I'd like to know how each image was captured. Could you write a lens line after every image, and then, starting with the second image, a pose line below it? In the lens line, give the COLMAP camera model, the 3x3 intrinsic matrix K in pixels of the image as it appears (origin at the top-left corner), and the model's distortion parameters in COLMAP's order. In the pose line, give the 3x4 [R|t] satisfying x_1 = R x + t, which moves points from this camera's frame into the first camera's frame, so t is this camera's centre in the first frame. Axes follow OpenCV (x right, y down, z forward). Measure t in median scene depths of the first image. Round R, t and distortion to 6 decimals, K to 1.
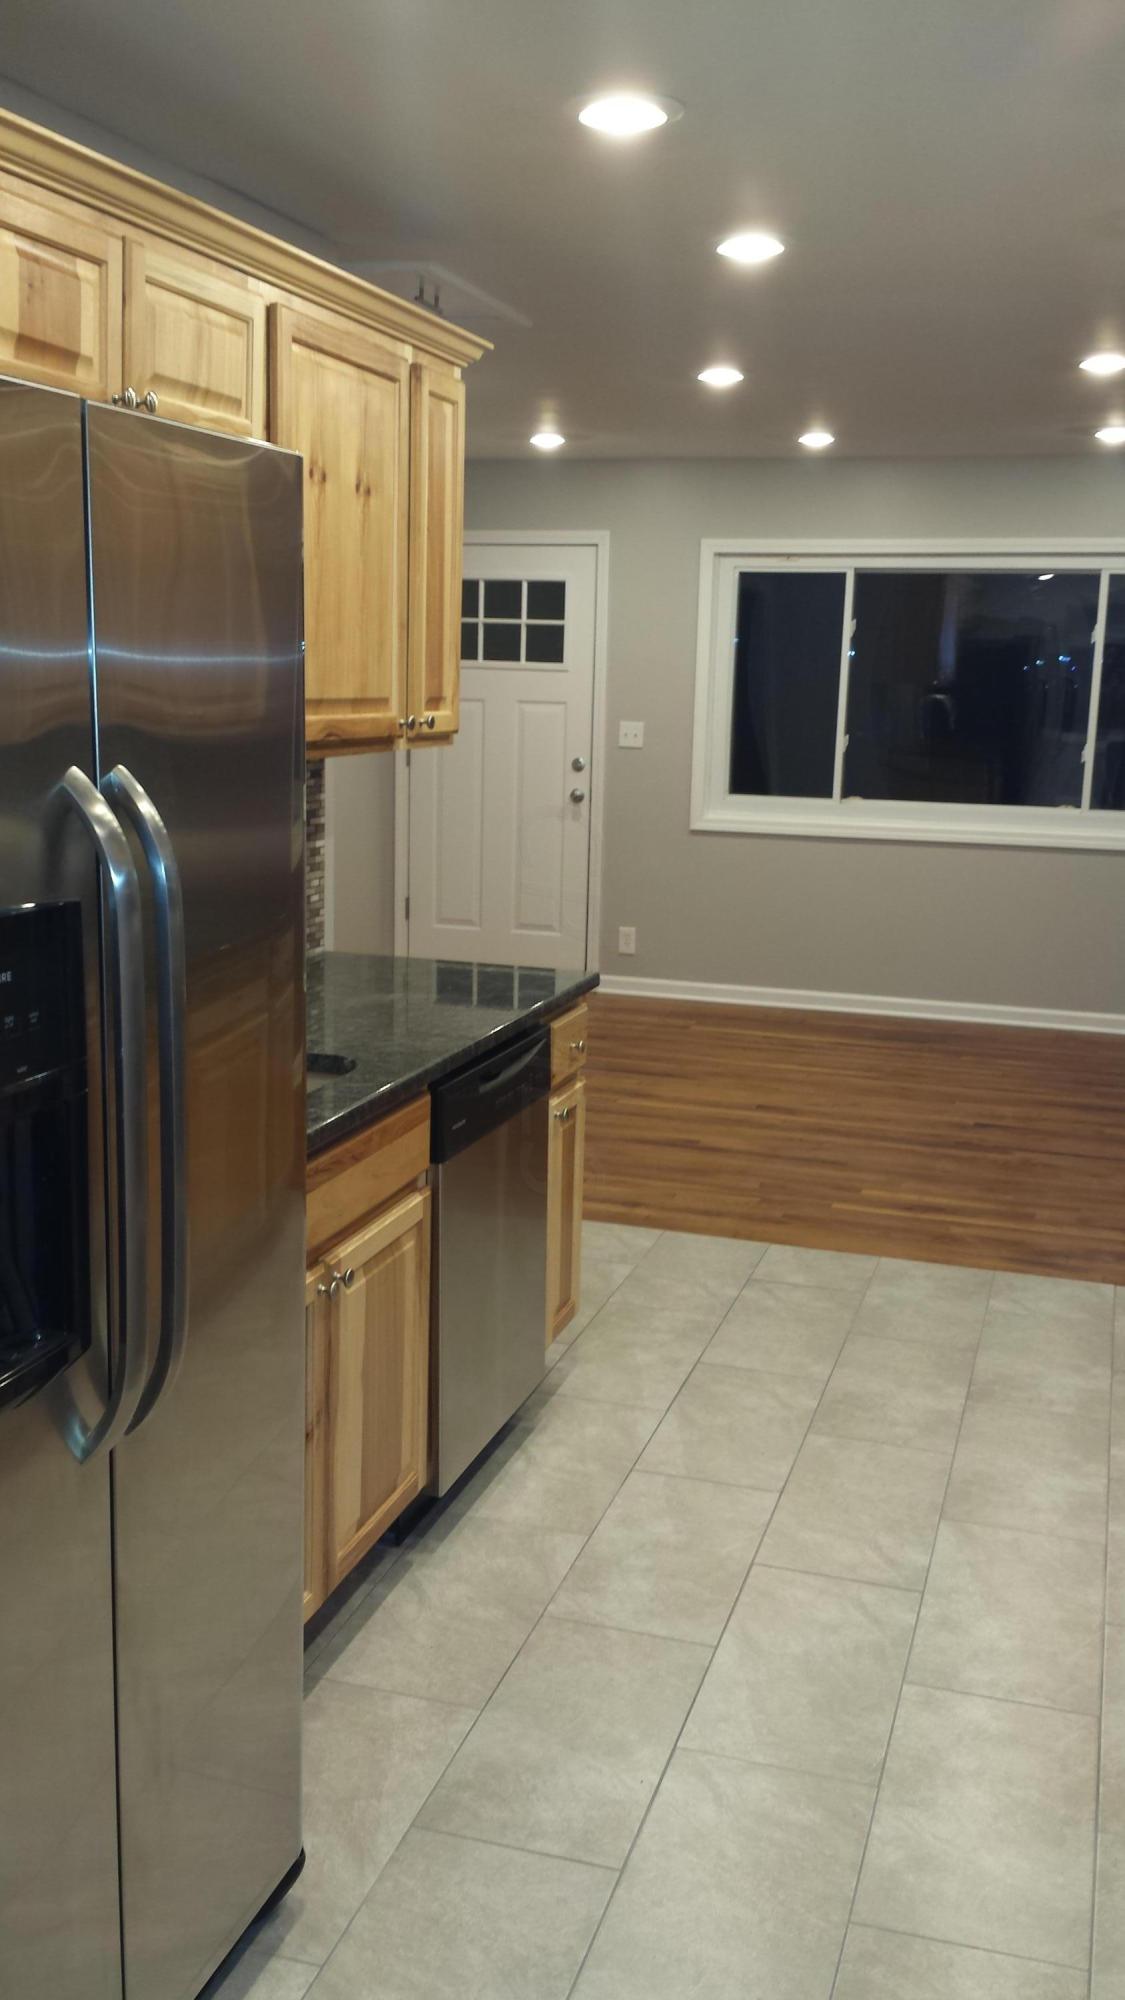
lens RADIAL K [[1823.9, 0, 557.0], [0, 1823.9, 994.3], [0, 0, 1]] dist [0.139267, -0.325923]
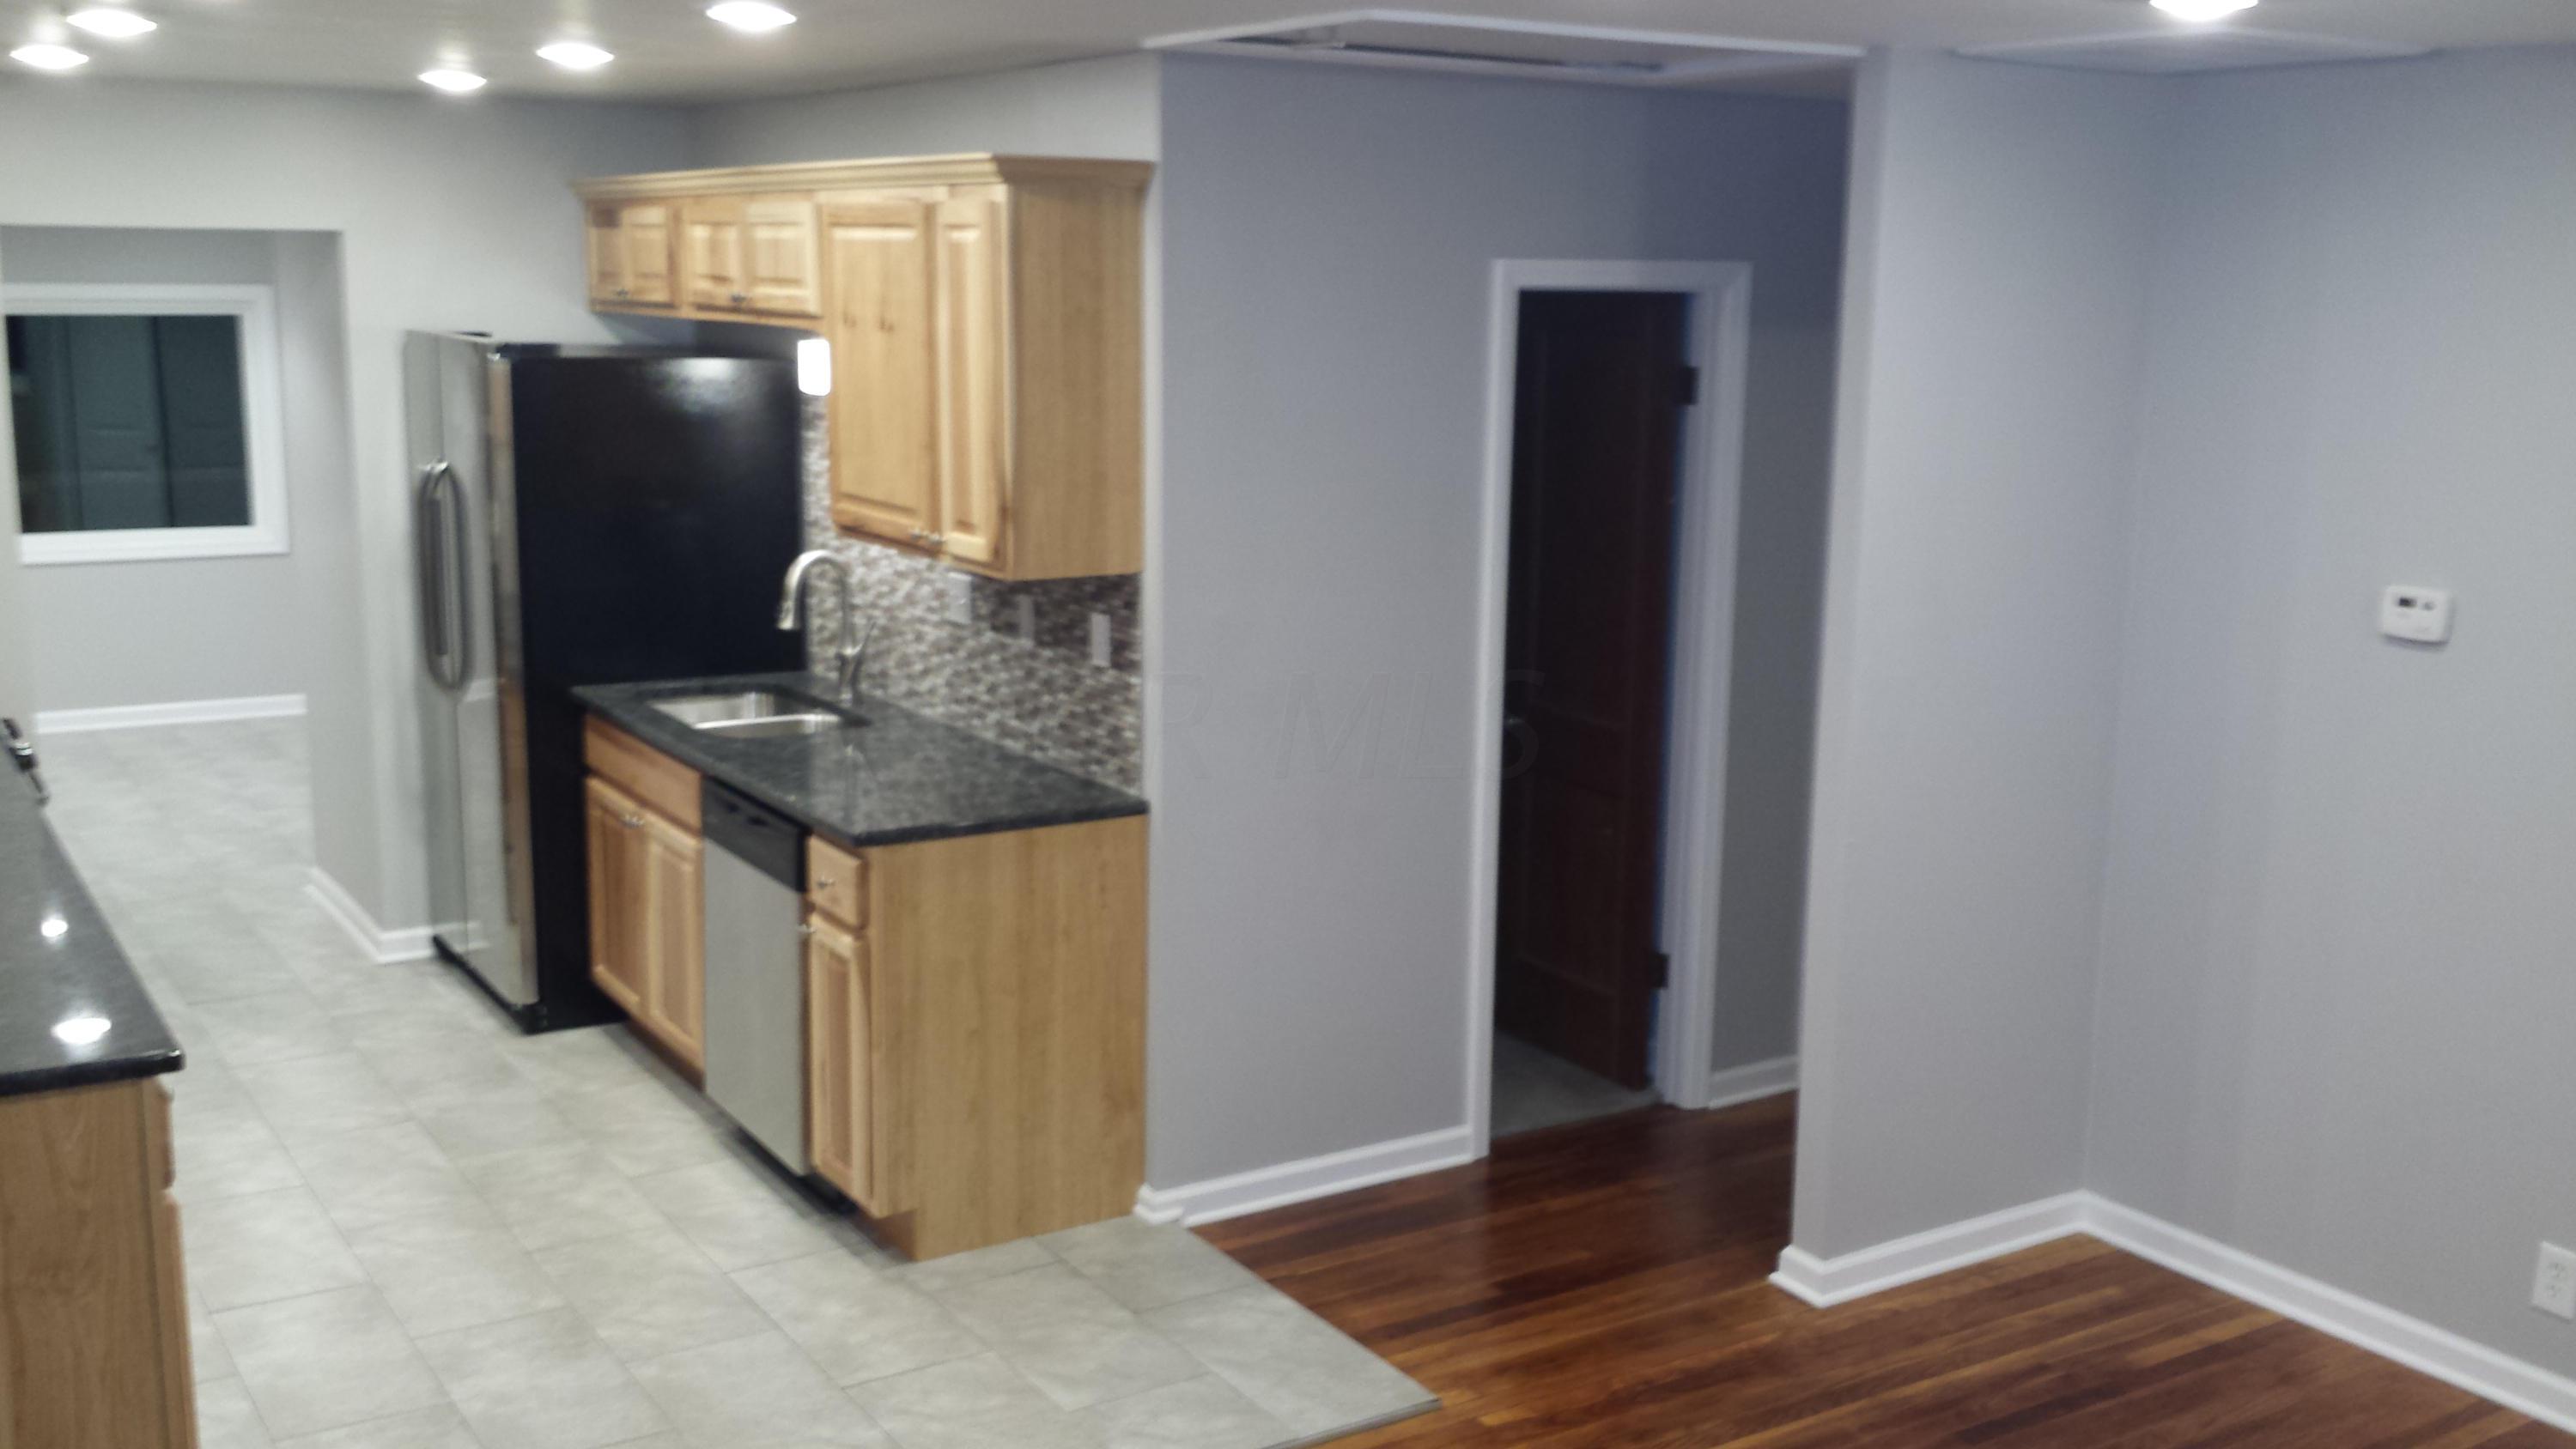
lens RADIAL K [[2407.4, 0, 1335.2], [0, 2407.4, 726.9], [0, 0, 1]] dist [0.146995, -0.375697]
pose [[-0.626403, 0.106054, -0.772251, 0.762204], [-0.178364, 0.944916, 0.274444, -0.416408], [0.758819, 0.309654, -0.572982, 1.785223]]
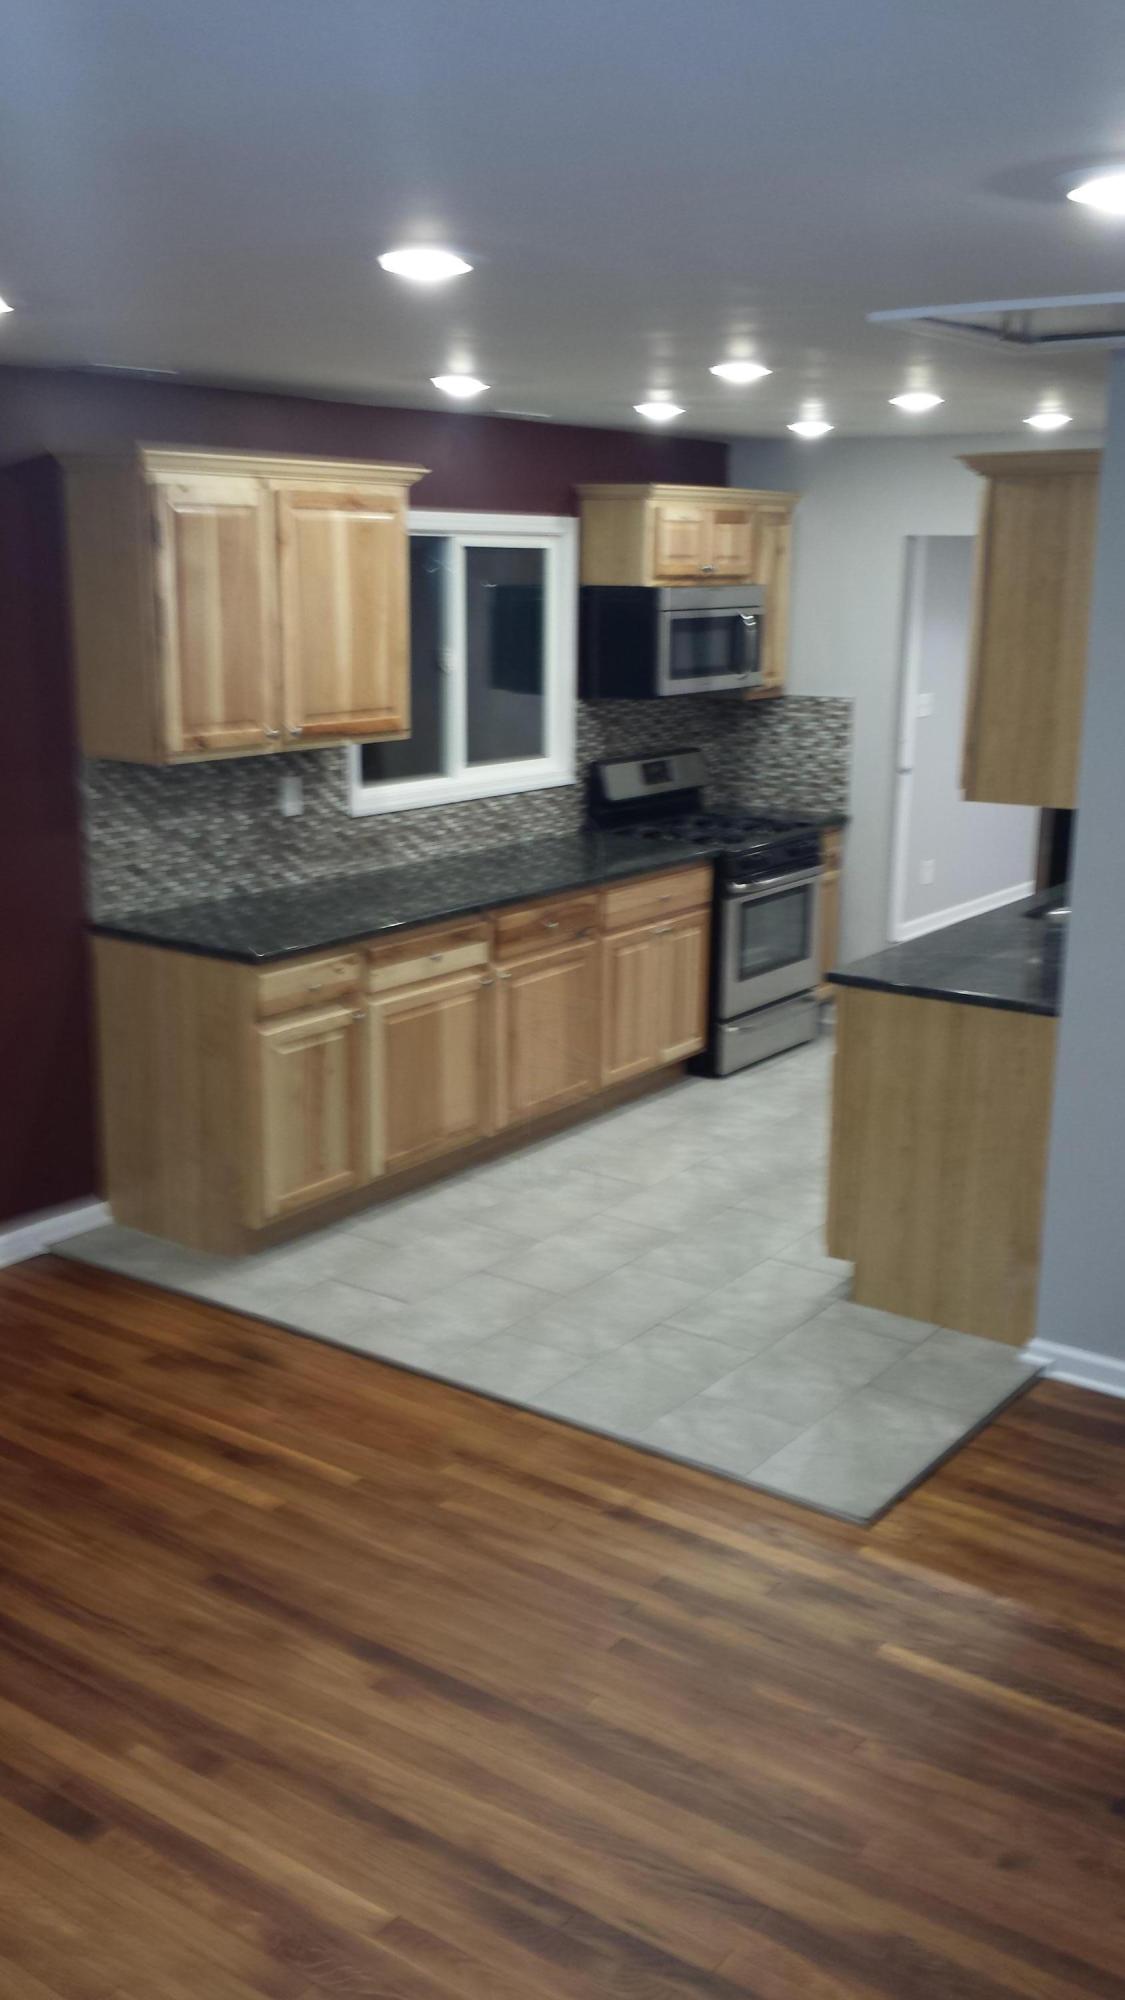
lens RADIAL K [[1869.3, 0, 555.8], [0, 1869.3, 1012.1], [0, 0, 1]] dist [0.146995, -0.375697]
pose [[-0.950158, -0.110560, 0.291508, -0.168013], [0.019079, 0.912639, 0.408321, -0.485839], [-0.311186, 0.393530, -0.865042, 2.083100]]
